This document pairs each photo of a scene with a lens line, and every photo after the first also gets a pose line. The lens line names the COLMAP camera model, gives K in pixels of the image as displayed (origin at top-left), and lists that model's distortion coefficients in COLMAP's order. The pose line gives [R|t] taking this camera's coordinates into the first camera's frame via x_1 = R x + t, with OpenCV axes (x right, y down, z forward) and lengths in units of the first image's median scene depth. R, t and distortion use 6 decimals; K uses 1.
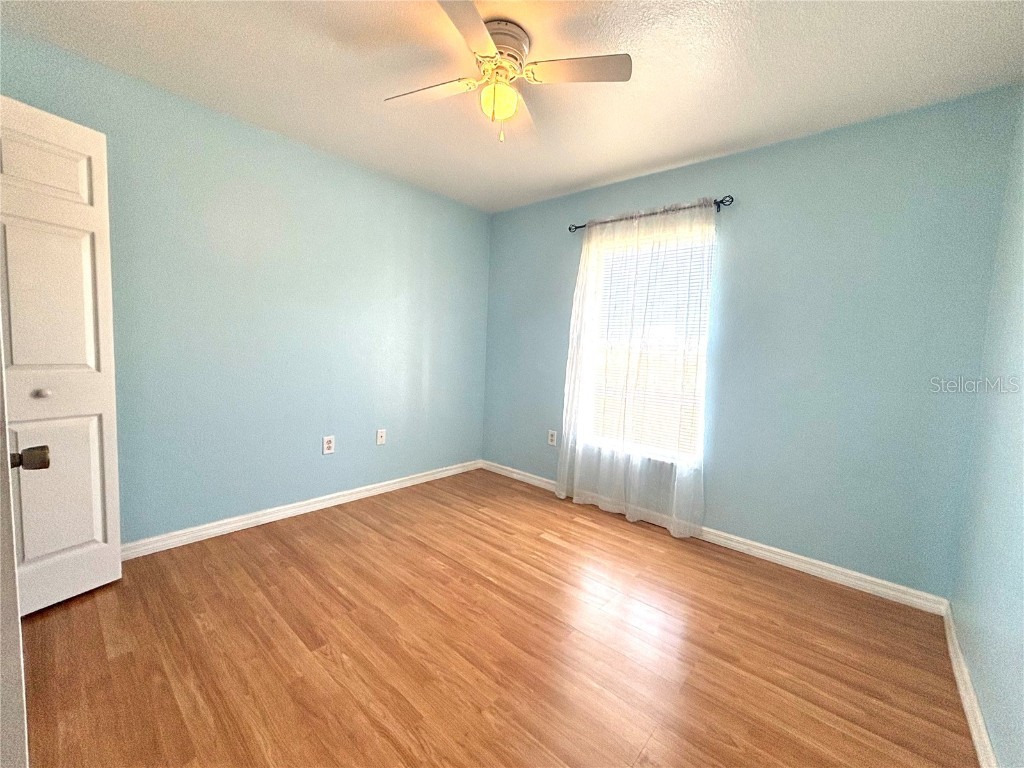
lens RADIAL K [[412.7, 0, 510.9], [0, 412.7, 383.6], [0, 0, 1]] dist [0.011396, -0.006364]
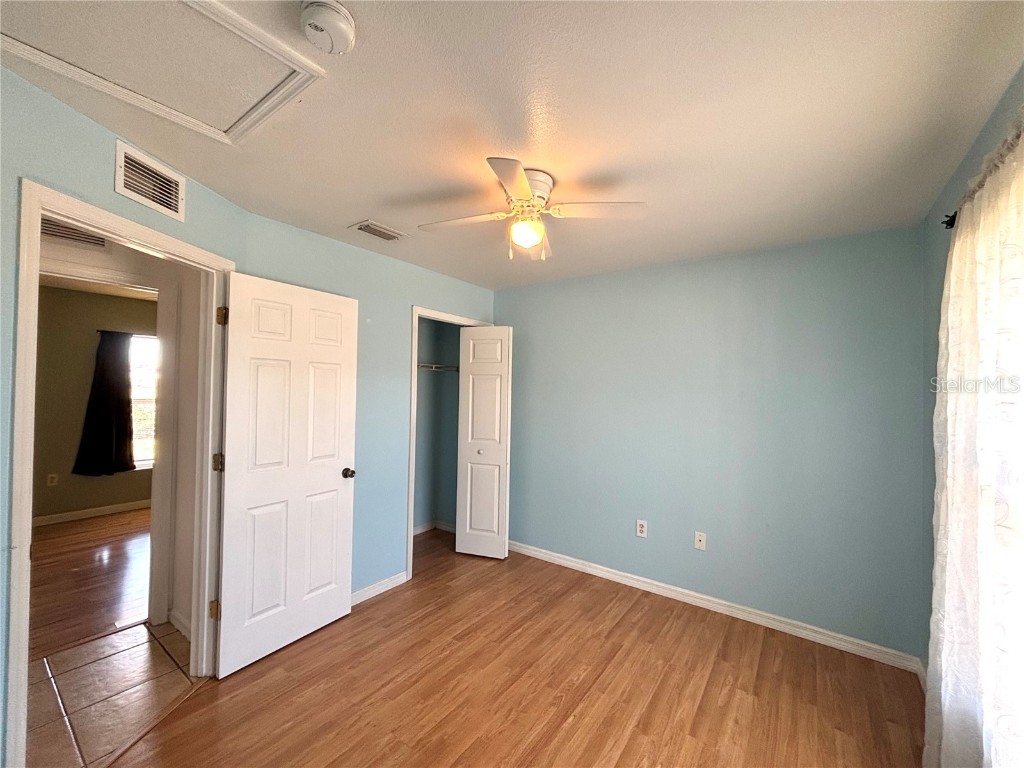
lens RADIAL K [[416.1, 0, 510.4], [0, 416.1, 382.6], [0, 0, 1]] dist [-0.001435, -0.000166]
pose [[0.101044, -0.057687, -0.993208, 0.716476], [-0.104326, 0.992199, -0.068242, -0.136852], [0.989397, 0.110513, 0.094238, 0.603173]]
